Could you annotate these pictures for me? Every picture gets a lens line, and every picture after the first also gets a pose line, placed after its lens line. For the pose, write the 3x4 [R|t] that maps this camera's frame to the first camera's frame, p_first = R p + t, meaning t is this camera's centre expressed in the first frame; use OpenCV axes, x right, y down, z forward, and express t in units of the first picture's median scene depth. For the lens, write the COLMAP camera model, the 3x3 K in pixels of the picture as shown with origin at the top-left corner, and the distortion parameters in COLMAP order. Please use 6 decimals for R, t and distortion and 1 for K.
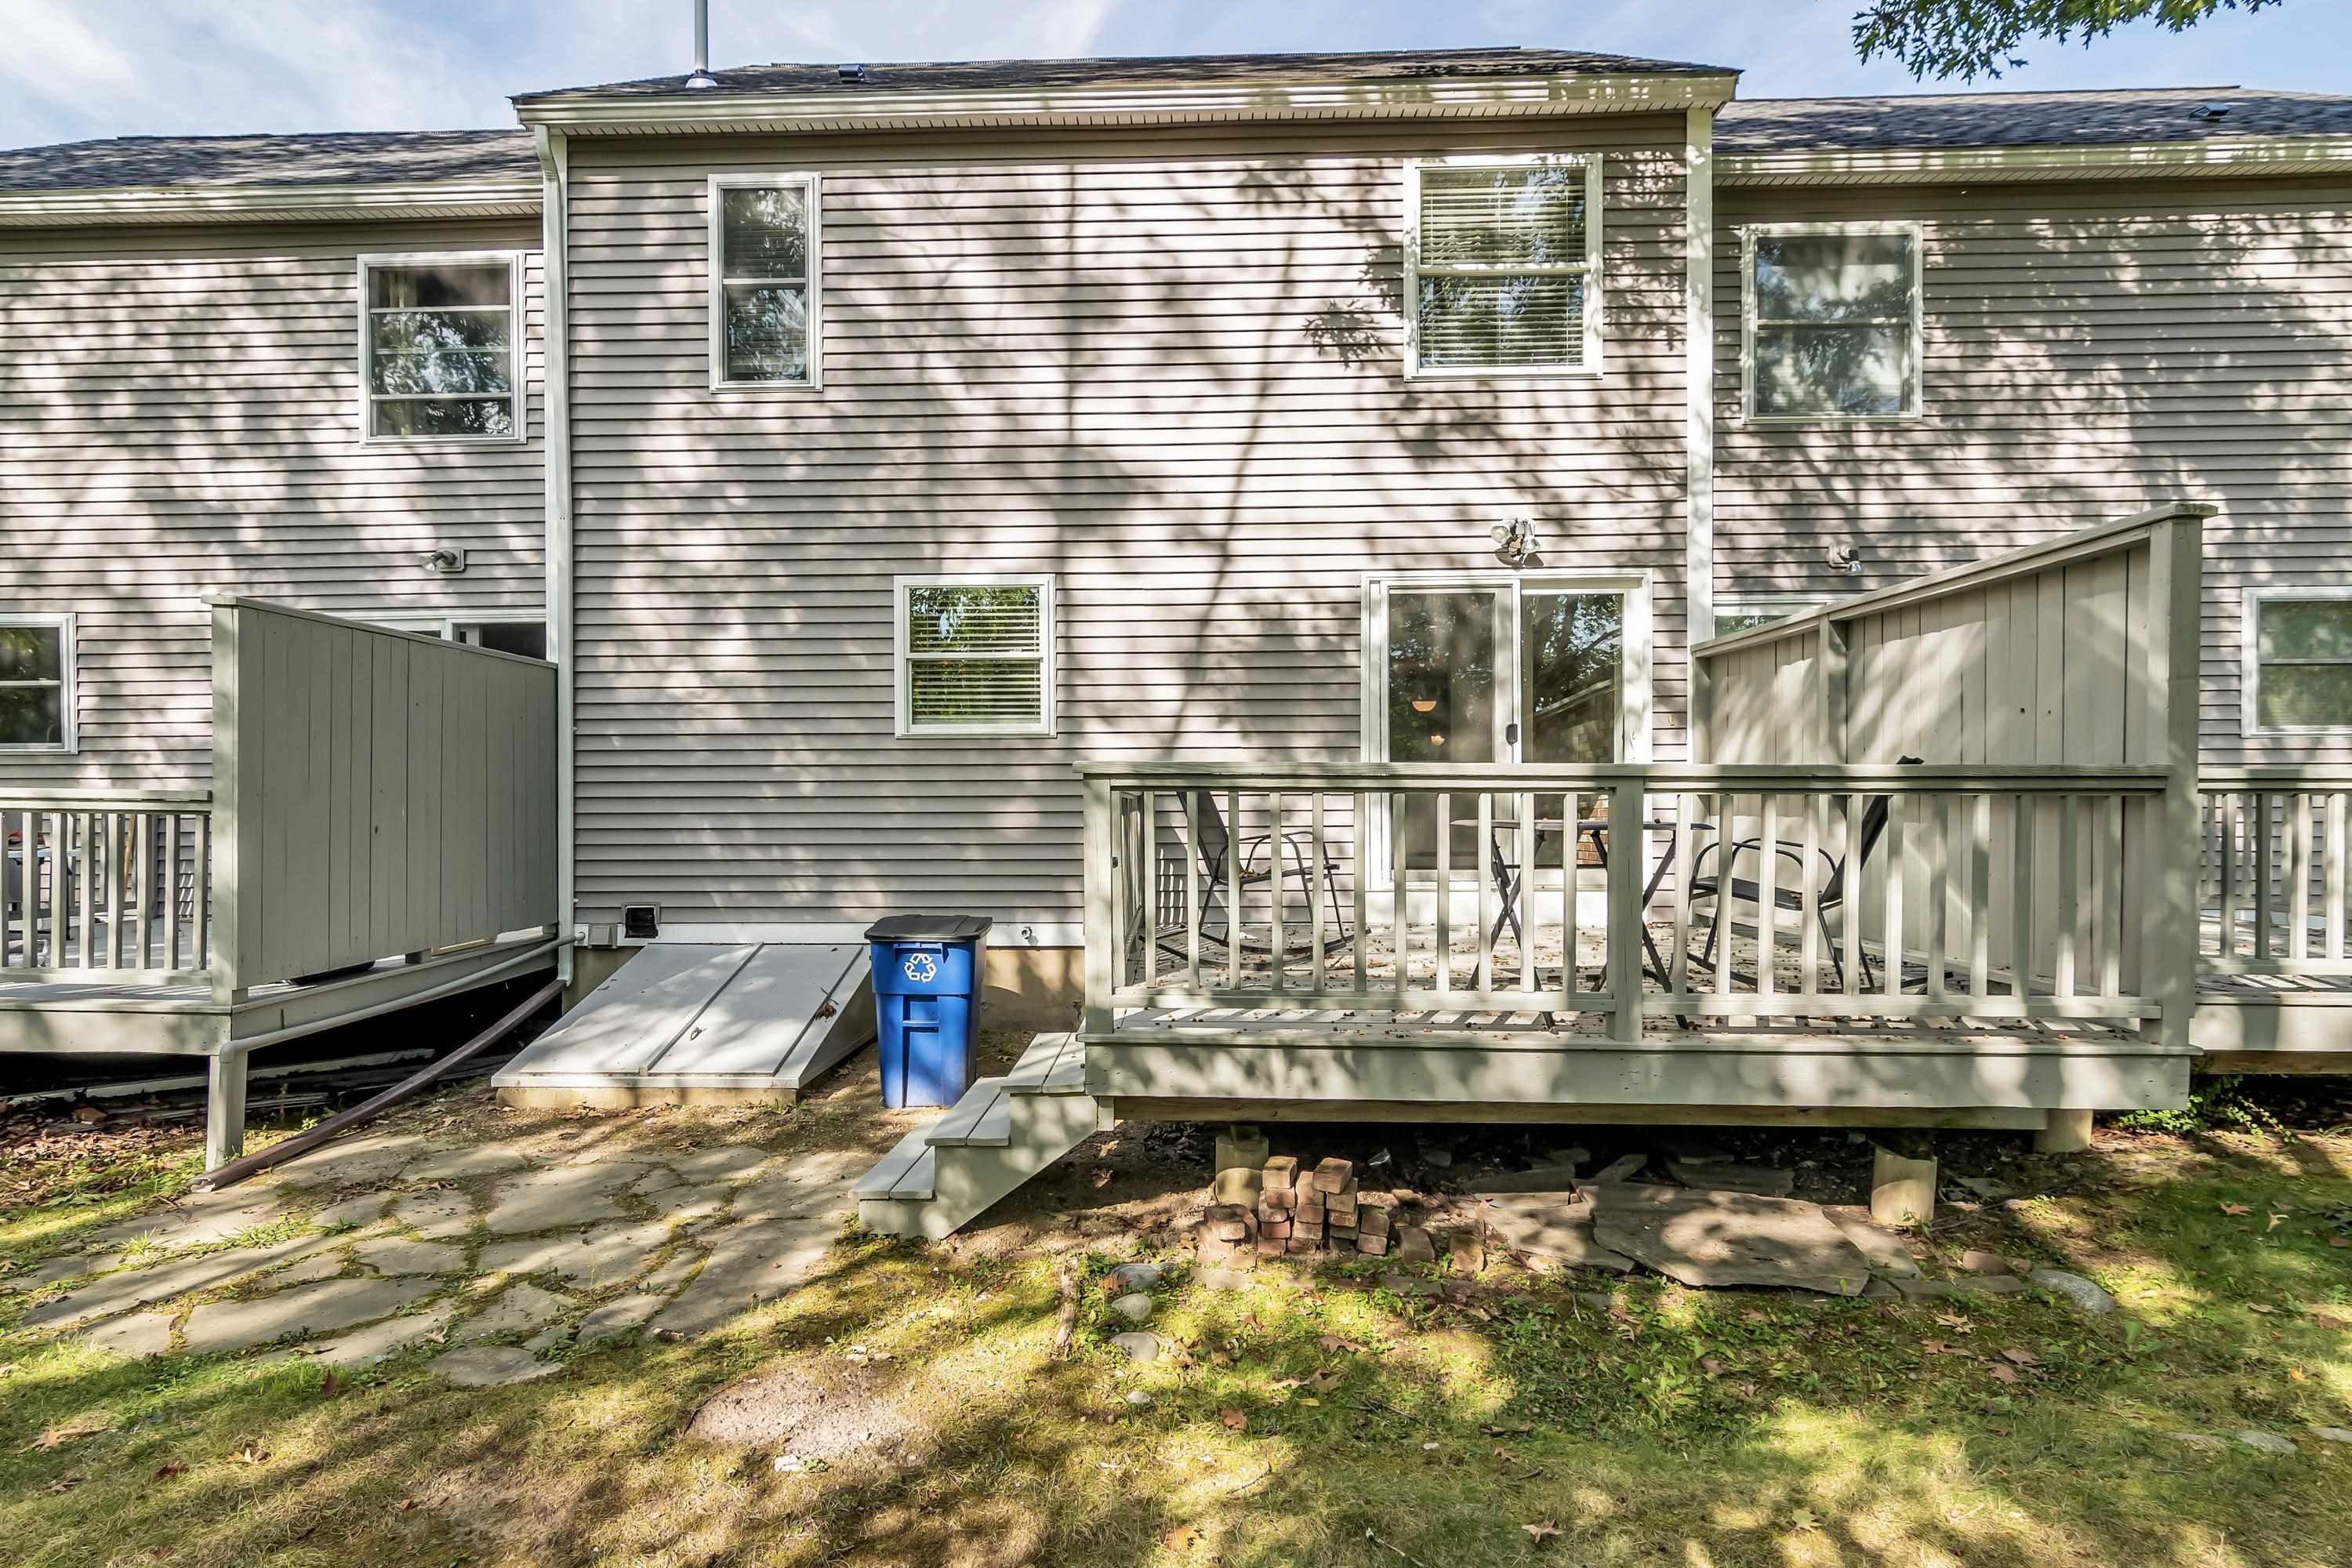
lens RADIAL K [[1137.8, 0, 1166.0], [0, 1137.8, 792.6], [0, 0, 1]] dist [0.000472, 0.001151]
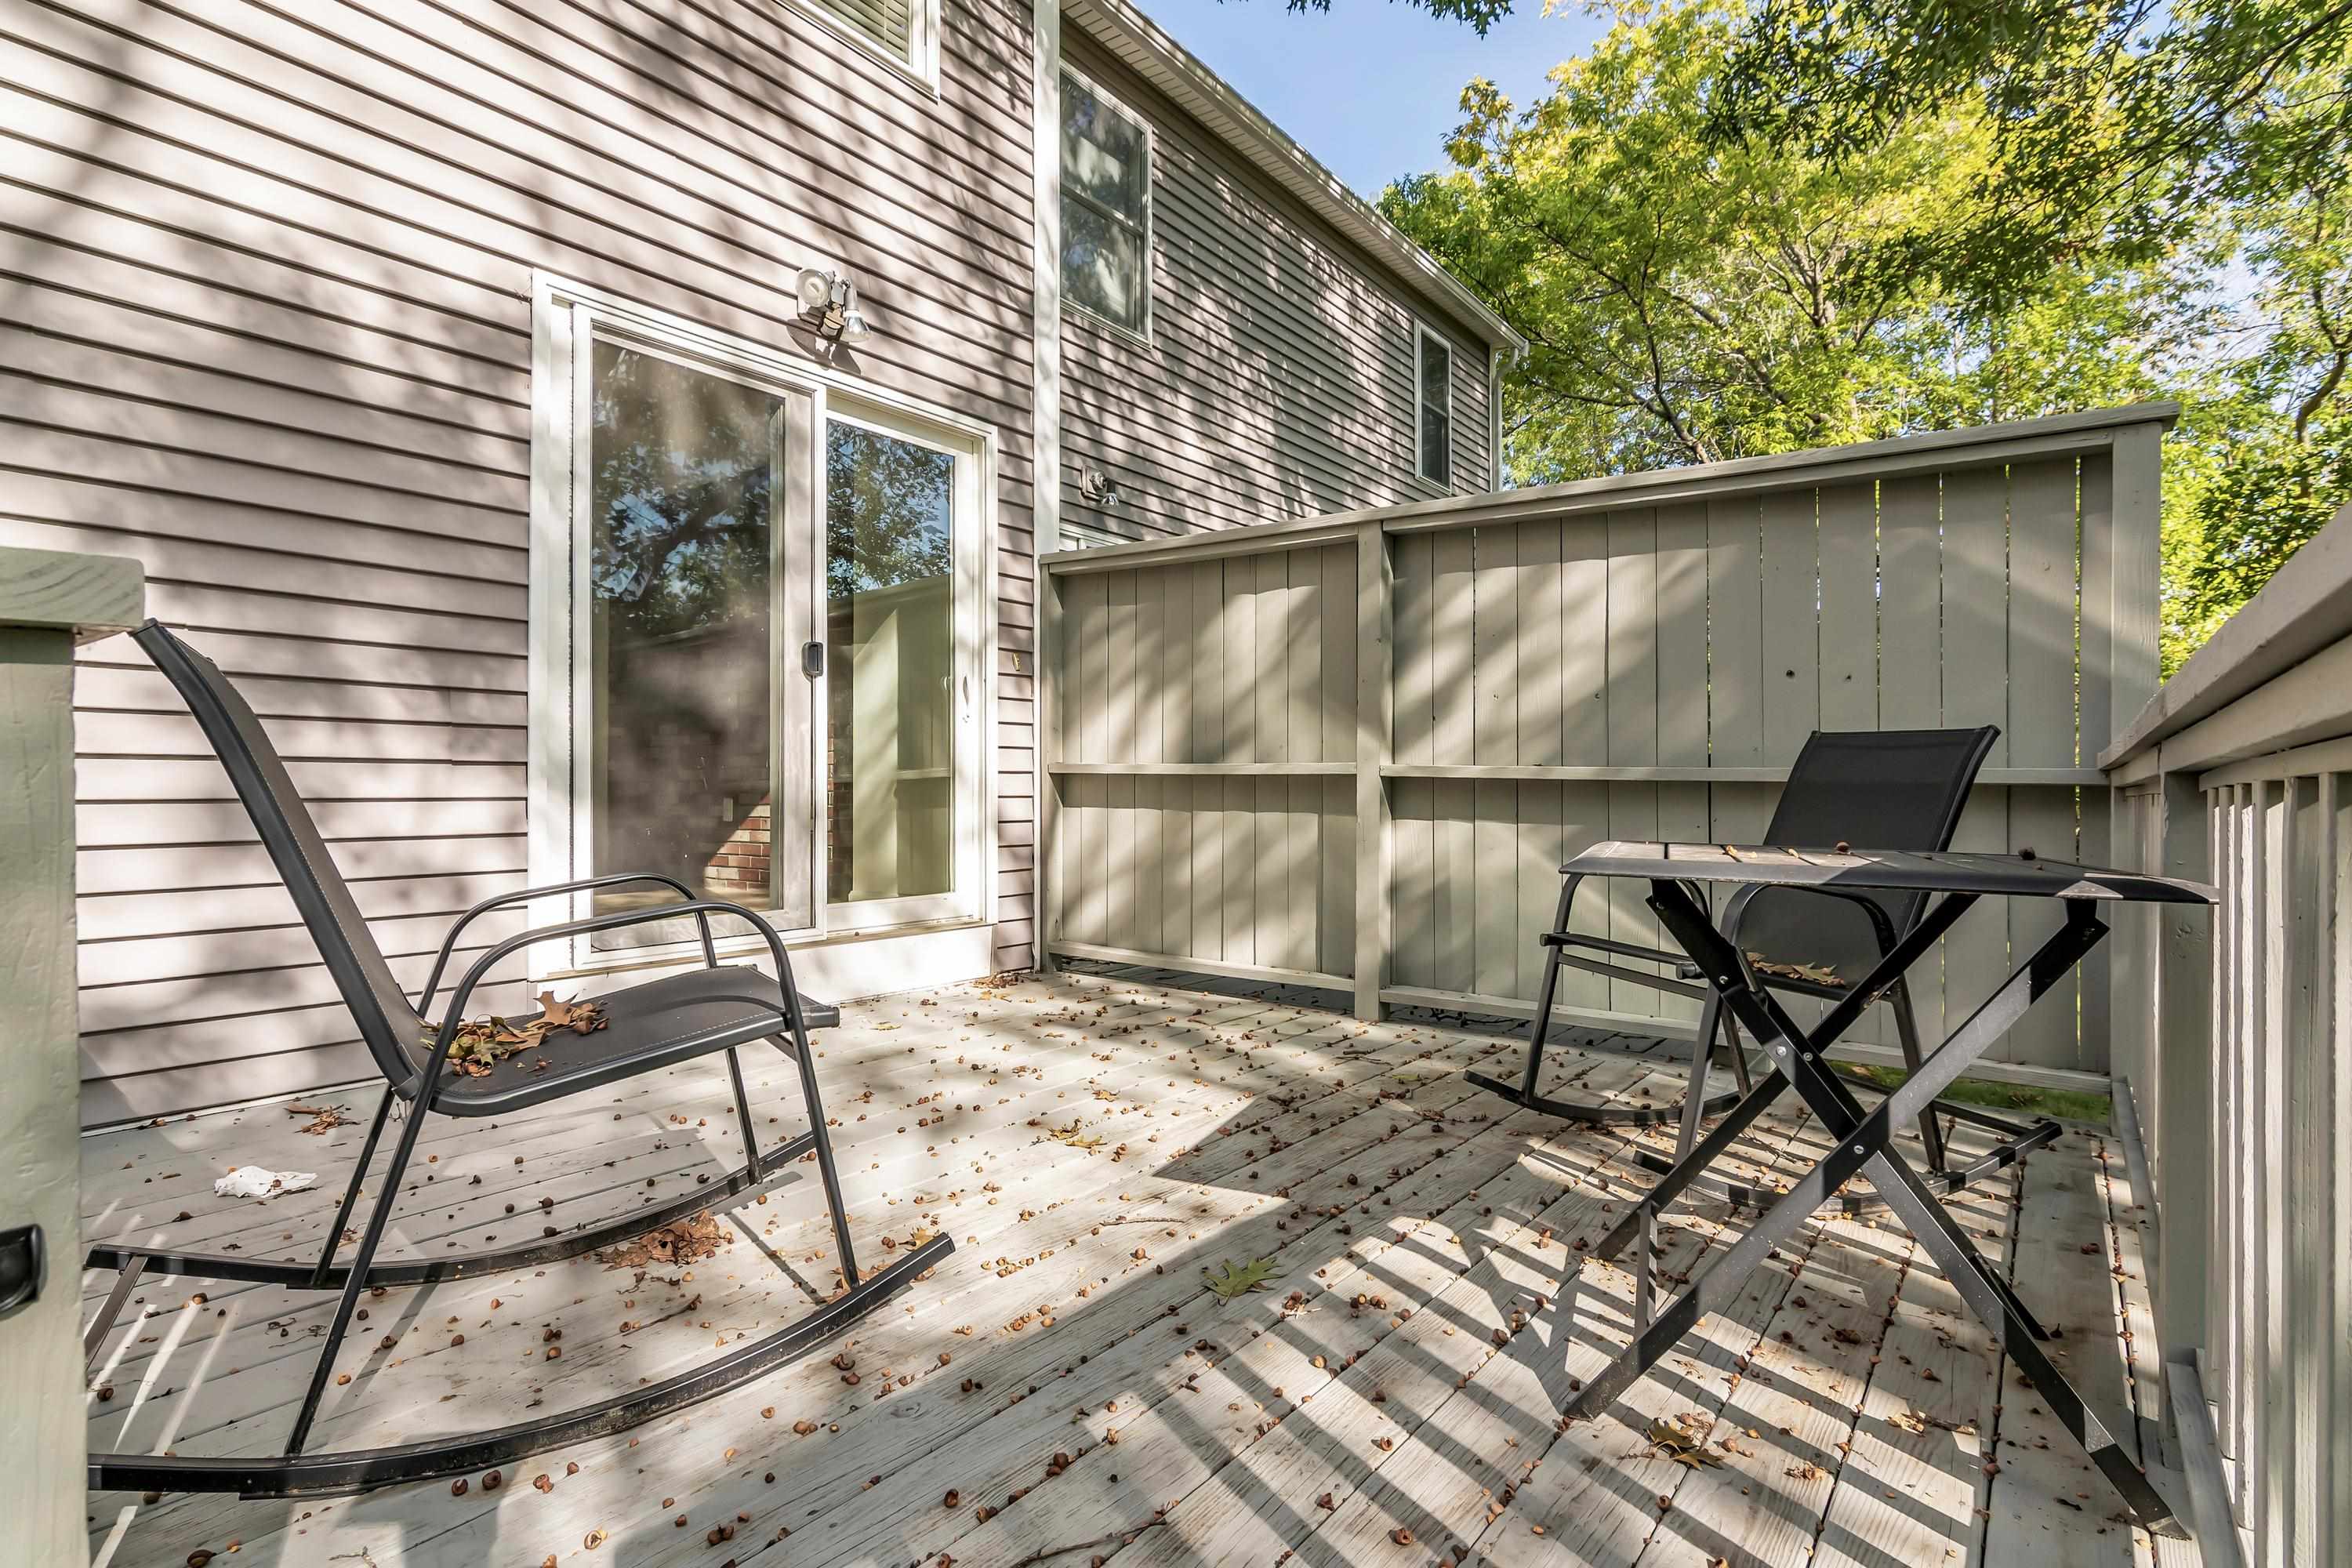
lens RADIAL K [[1170.0, 0, 1166.8], [0, 1170.0, 731.4], [0, 0, 1]] dist [0.035344, -0.029619]
pose [[0.594872, 0.046152, 0.802495, -0.037150], [-0.023622, 0.998923, -0.039938, -0.001053], [-0.803473, 0.004801, 0.595321, 0.521043]]
